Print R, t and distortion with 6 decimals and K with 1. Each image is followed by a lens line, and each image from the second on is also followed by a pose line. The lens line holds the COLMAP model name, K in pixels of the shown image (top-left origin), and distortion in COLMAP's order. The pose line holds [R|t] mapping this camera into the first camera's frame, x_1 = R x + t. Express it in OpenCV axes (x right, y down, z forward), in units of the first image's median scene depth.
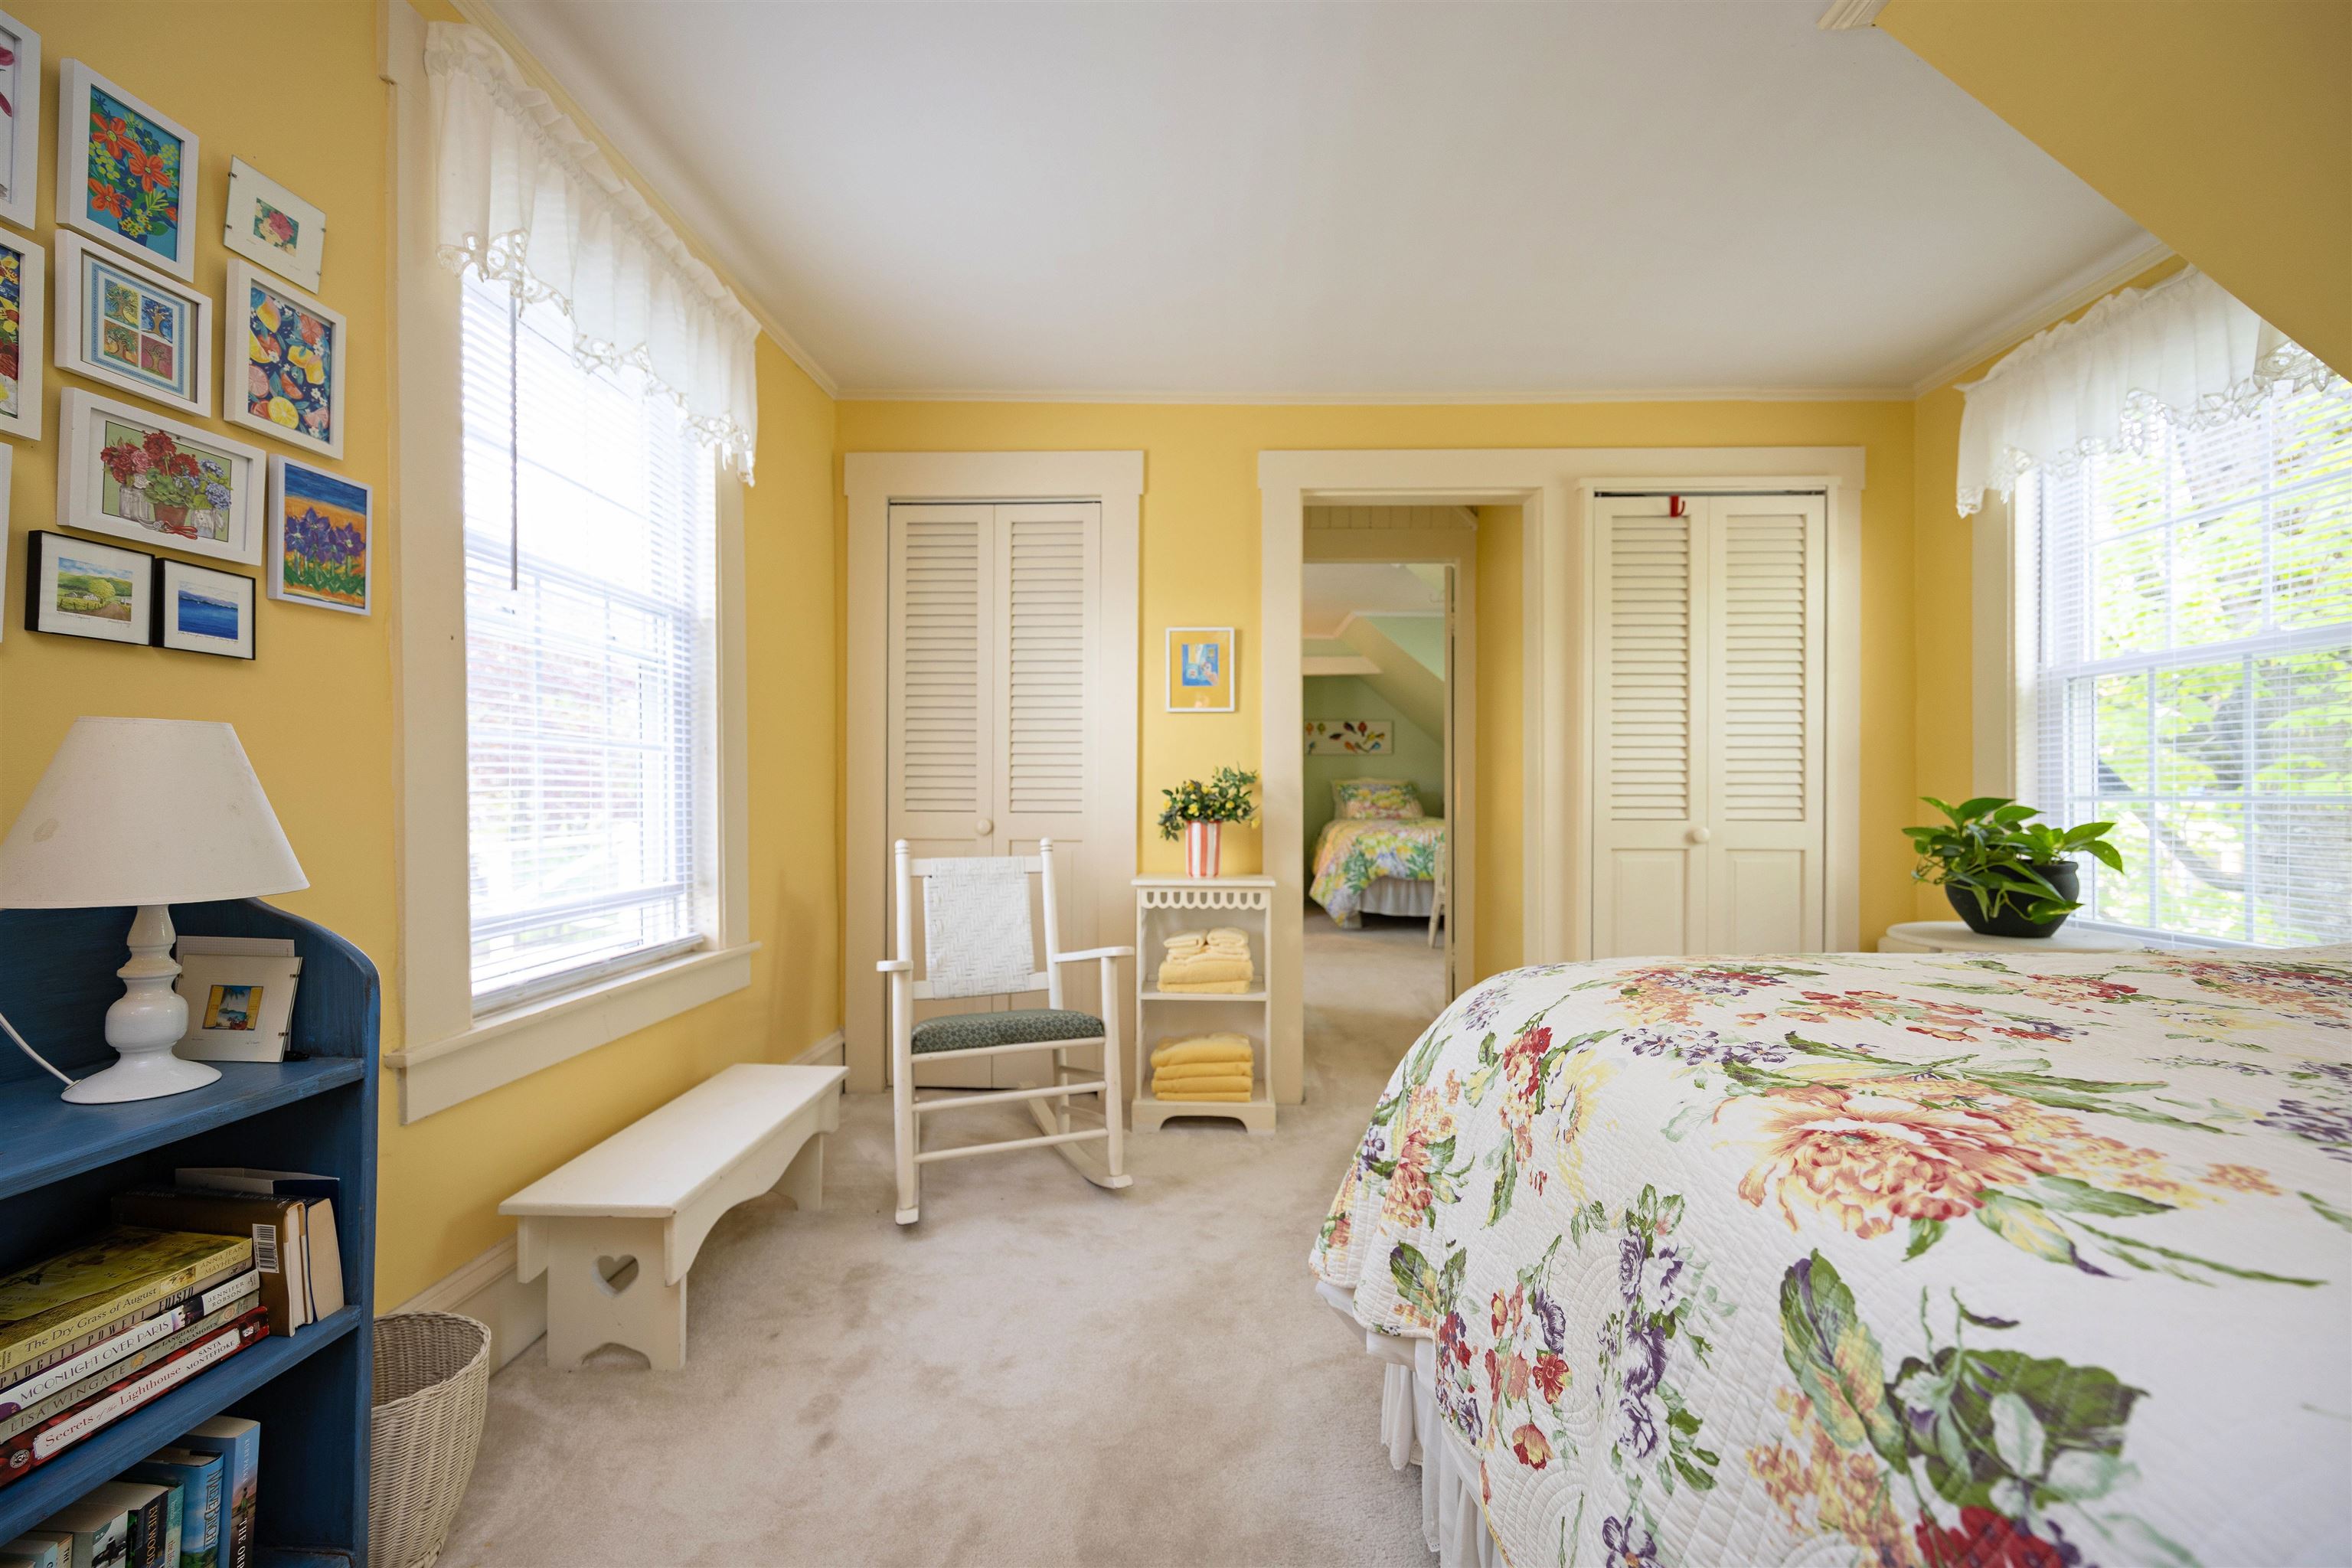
lens RADIAL K [[925.2, 0, 1179.7], [0, 925.2, 783.3], [0, 0, 1]] dist [-0.000540, 0.000965]
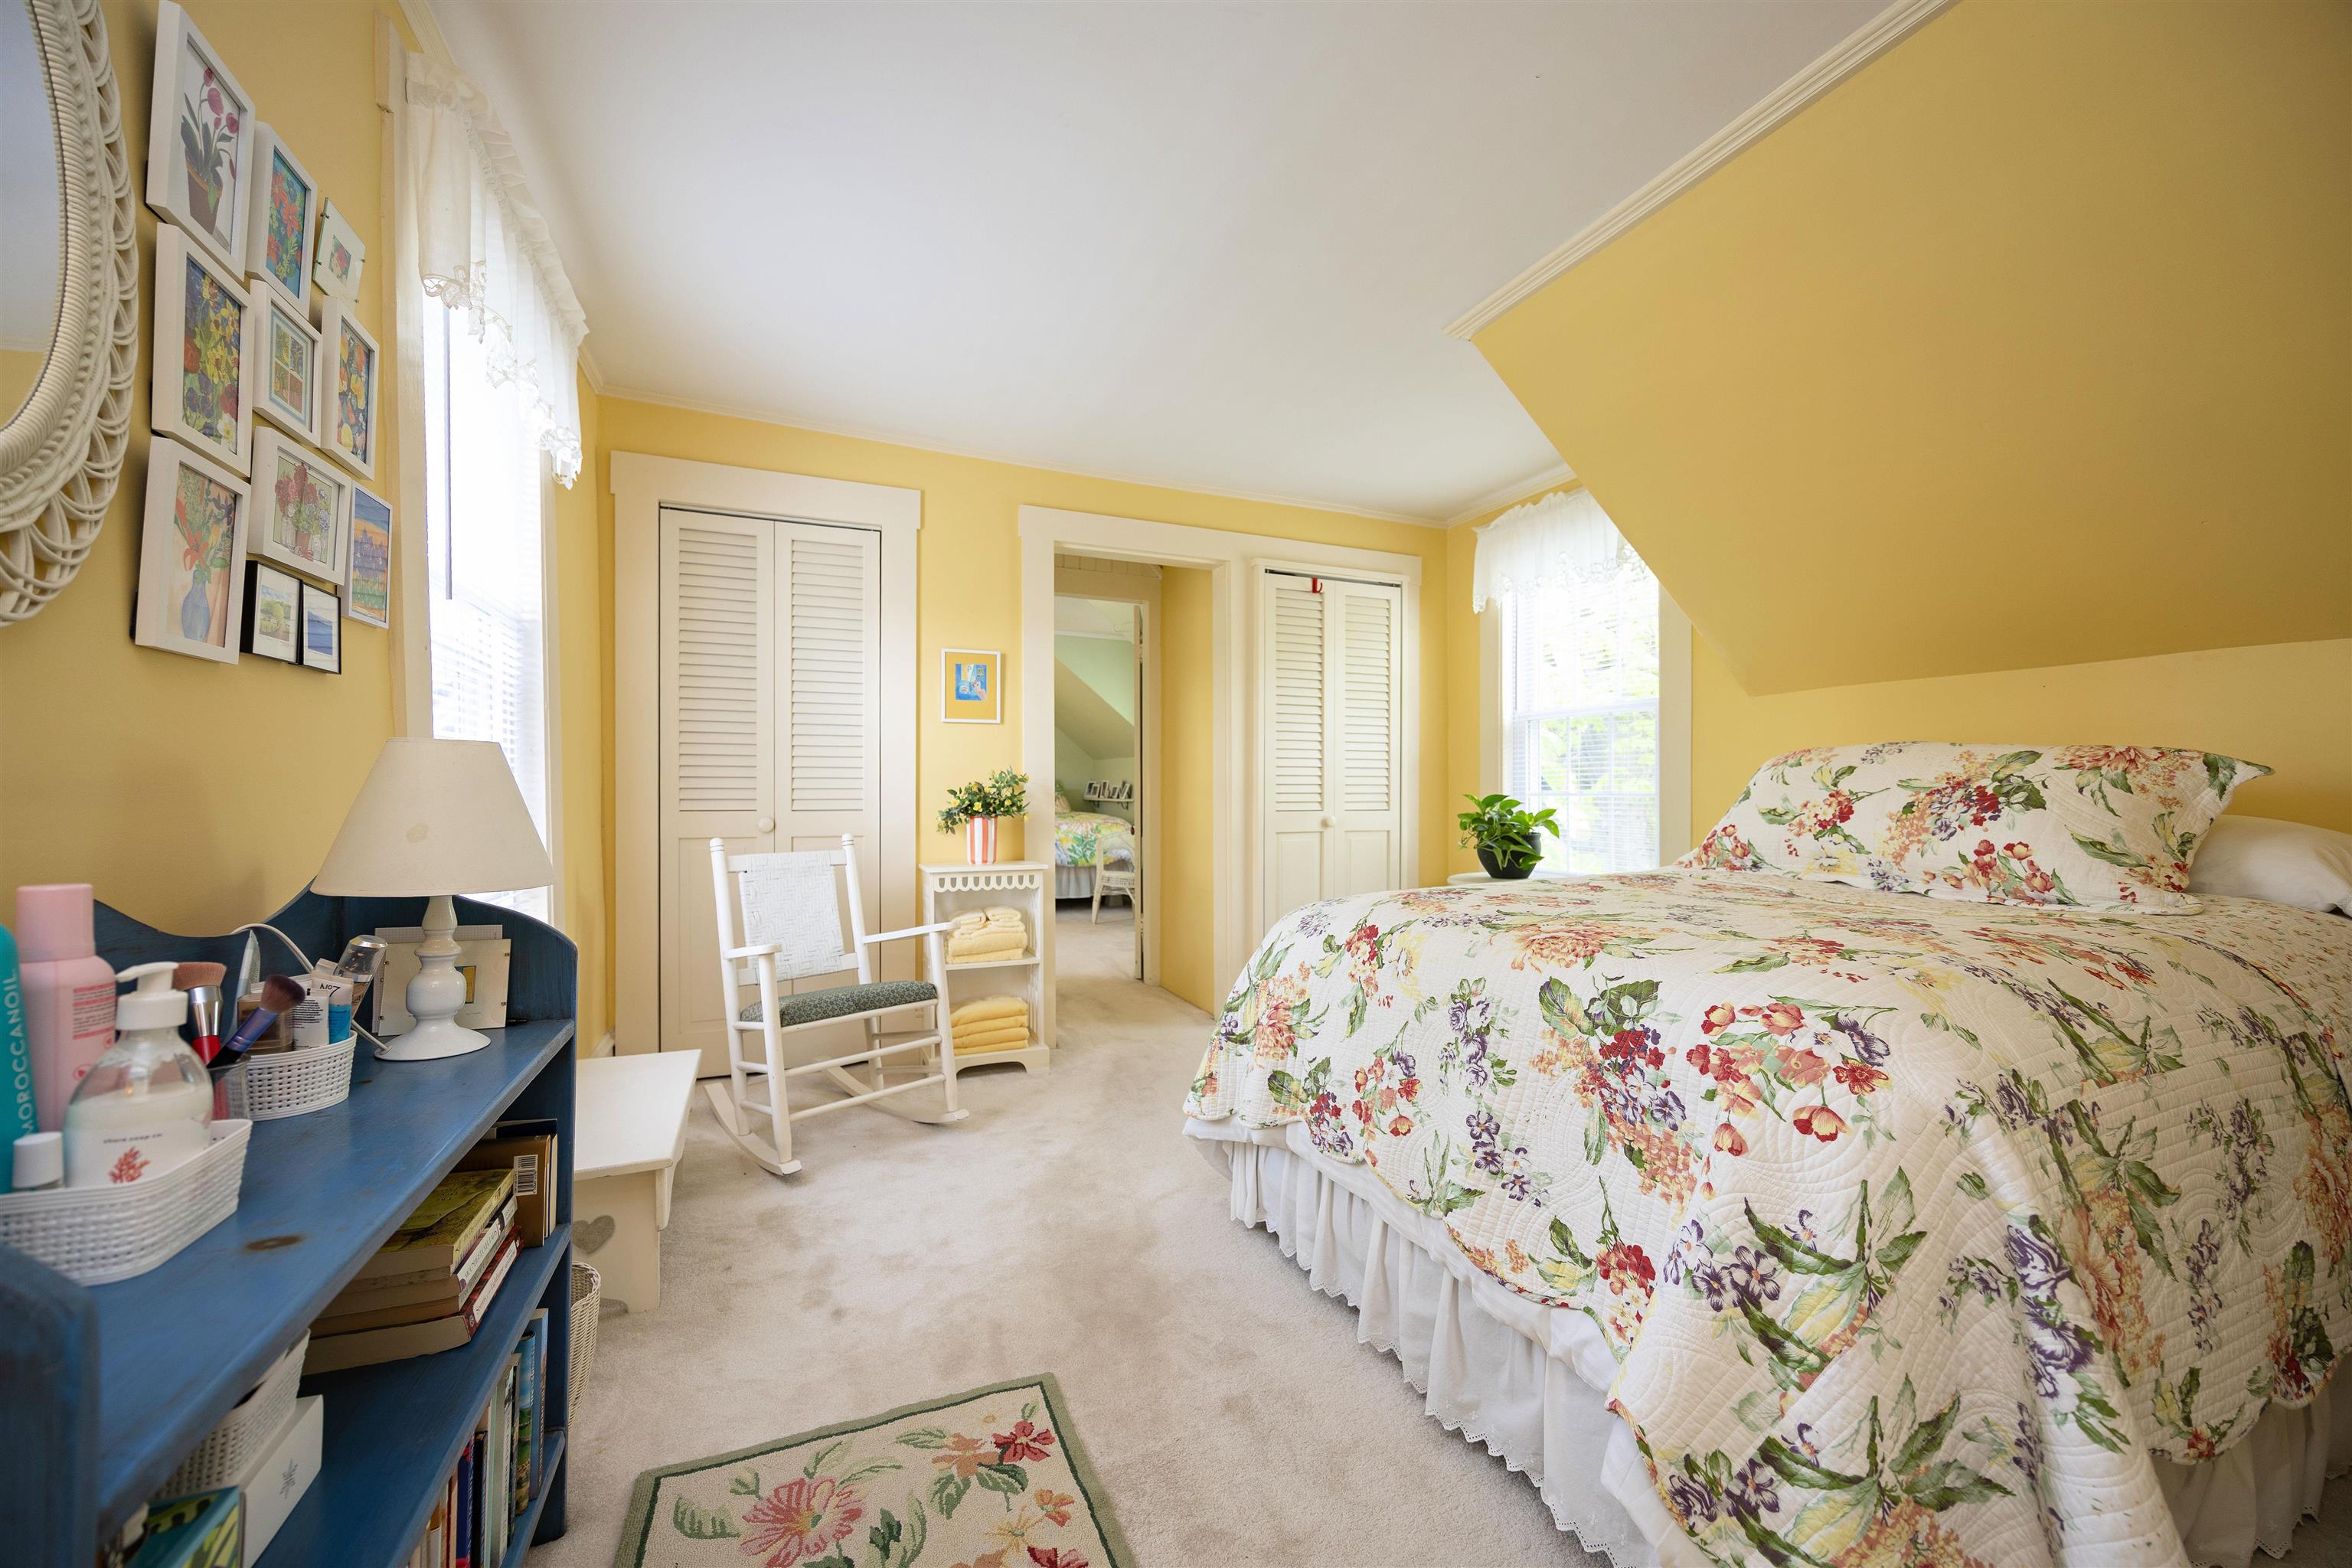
lens RADIAL K [[925.2, 0, 1172.5], [0, 925.2, 780.1], [0, 0, 1]] dist [-0.000540, 0.000965]
pose [[0.900501, 0.002373, 0.434848, -0.322848], [-0.002855, 0.999996, 0.000456, -0.007954], [-0.434845, -0.001652, 0.900504, -0.198678]]
